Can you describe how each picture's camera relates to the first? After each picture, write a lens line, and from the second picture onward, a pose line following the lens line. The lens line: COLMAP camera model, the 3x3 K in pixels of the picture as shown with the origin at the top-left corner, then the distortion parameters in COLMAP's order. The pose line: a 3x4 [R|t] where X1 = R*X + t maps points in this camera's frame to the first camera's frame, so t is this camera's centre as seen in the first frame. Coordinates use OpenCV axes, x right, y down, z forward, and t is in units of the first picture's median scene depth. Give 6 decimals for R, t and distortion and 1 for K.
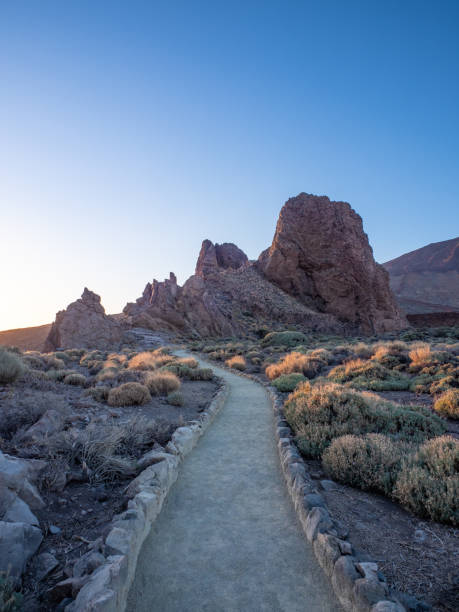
lens RADIAL K [[341.1, 0, 228.9], [0, 341.1, 311.2], [0, 0, 1]] dist [-0.009111, -0.000019]
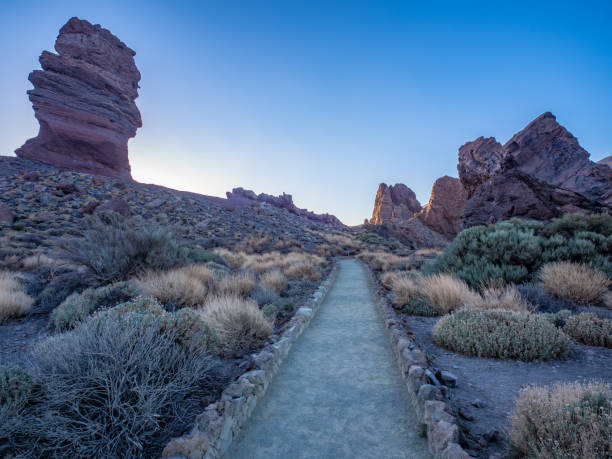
lens RADIAL K [[341.1, 0, 306.1], [0, 341.1, 230.1], [0, 0, 1]] dist [-0.009111, -0.000019]
pose [[0.965796, -0.026018, -0.257993, -0.062363], [0.026439, 0.999649, -0.001840, -0.122675], [0.257950, -0.005044, 0.966145, -1.481541]]
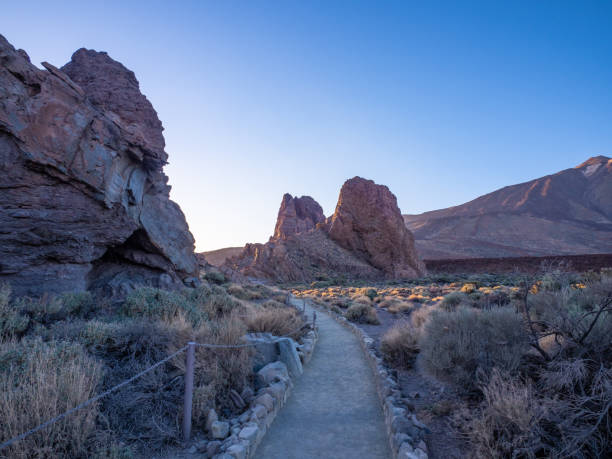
lens RADIAL K [[341.1, 0, 310.4], [0, 341.1, 230.4], [0, 0, 1]] dist [-0.009111, -0.000019]
pose [[0.999944, 0.009123, 0.005442, 0.034269], [-0.008788, 0.998242, -0.058620, -0.068204], [-0.005967, 0.058569, 0.998266, -0.609351]]
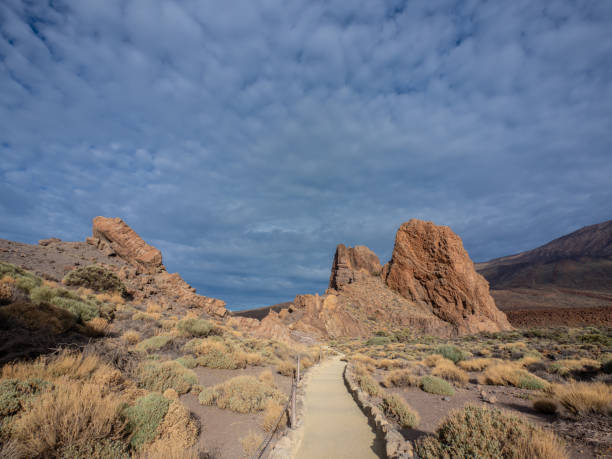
lens RADIAL K [[341.1, 0, 308.2], [0, 341.1, 230.5], [0, 0, 1]] dist [-0.009111, -0.000019]
pose [[0.985963, -0.044801, -0.160844, 0.047075], [0.009610, 0.976960, -0.213207, -0.053731], [0.166690, 0.208668, 0.963676, -0.466886]]
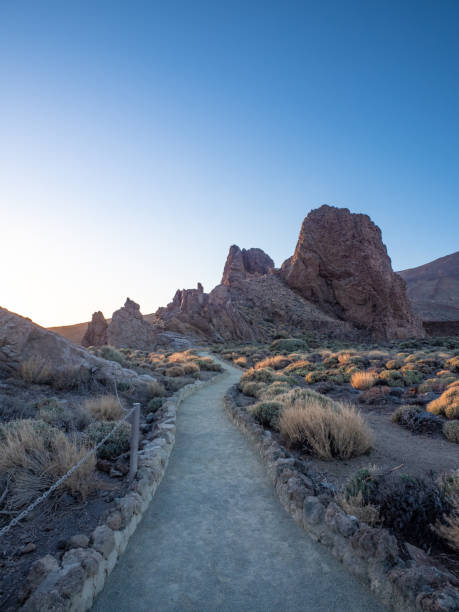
lens RADIAL K [[341.1, 0, 231.6], [0, 341.1, 310.7], [0, 0, 1]] dist [-0.009111, -0.000019]
pose [[0.997241, 0.017358, -0.072172, 0.019821], [-0.017964, 0.999809, -0.007745, -0.012362], [0.072023, 0.009020, 0.997362, -0.105555]]
